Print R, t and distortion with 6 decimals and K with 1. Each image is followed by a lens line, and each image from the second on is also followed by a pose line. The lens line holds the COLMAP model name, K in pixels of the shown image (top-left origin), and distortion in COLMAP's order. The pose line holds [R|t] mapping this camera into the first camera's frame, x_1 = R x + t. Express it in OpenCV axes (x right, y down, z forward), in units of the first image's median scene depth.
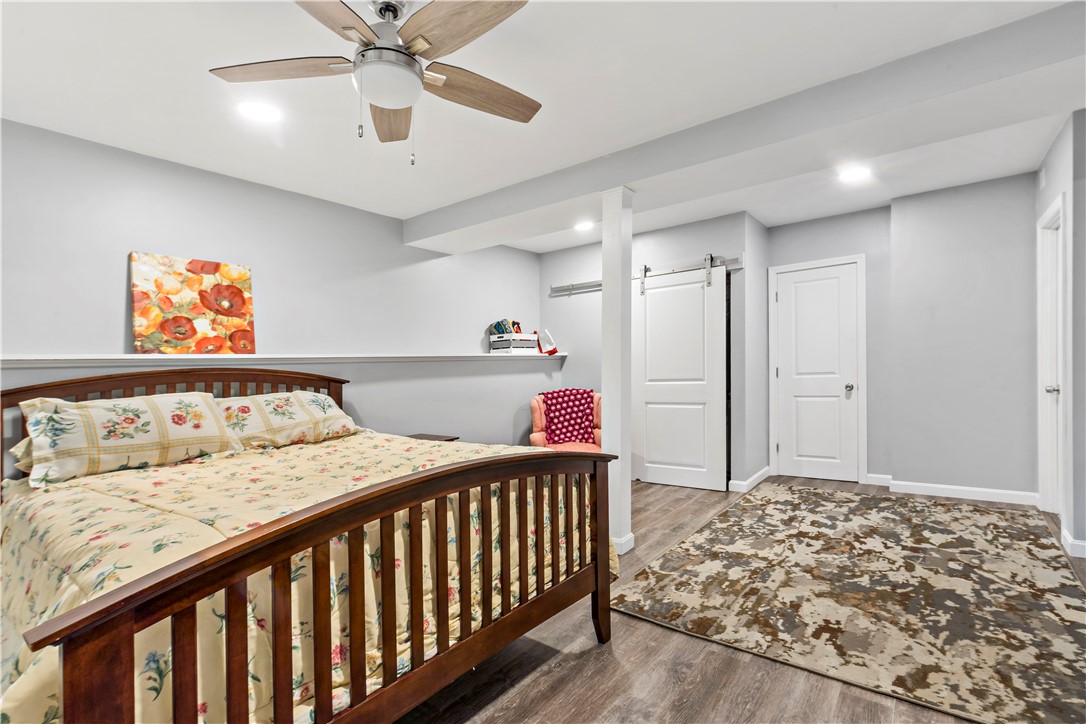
lens RADIAL K [[492.6, 0, 543.0], [0, 492.6, 362.0], [0, 0, 1]] dist [-0.010447, 0.000343]
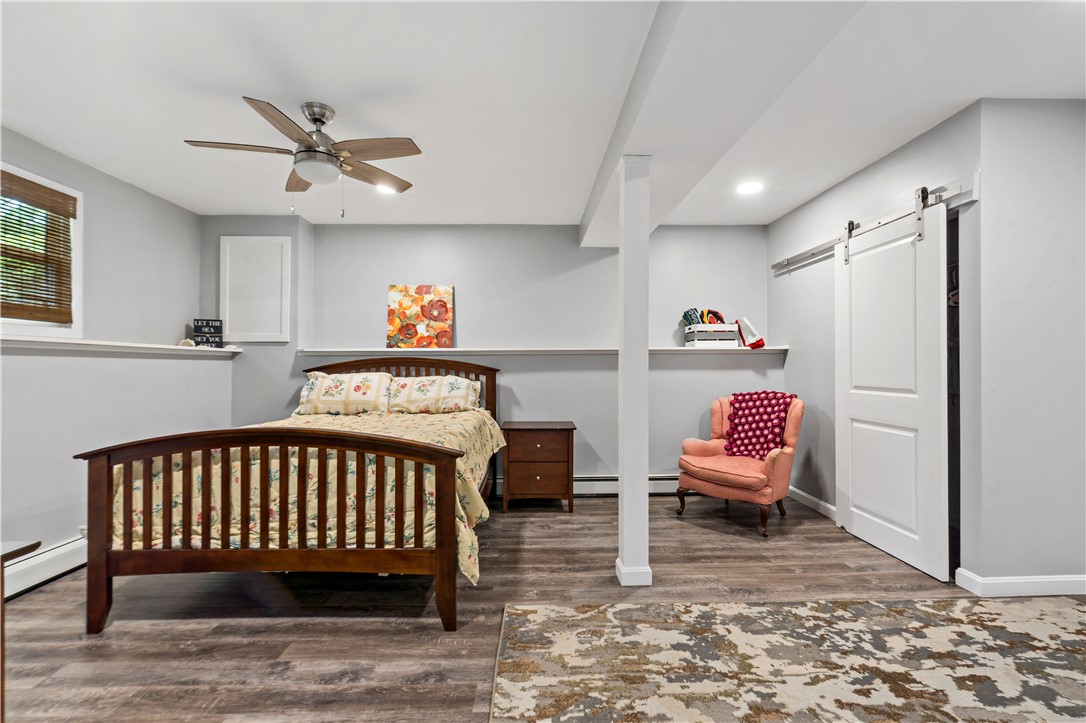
lens RADIAL K [[498.8, 0, 542.7], [0, 498.8, 347.9], [0, 0, 1]] dist [-0.011576, 0.001265]
pose [[0.621519, 0.007133, -0.783367, 0.714313], [-0.009796, 0.999951, 0.001333, -0.020638], [0.783338, 0.006846, 0.621558, 0.332684]]
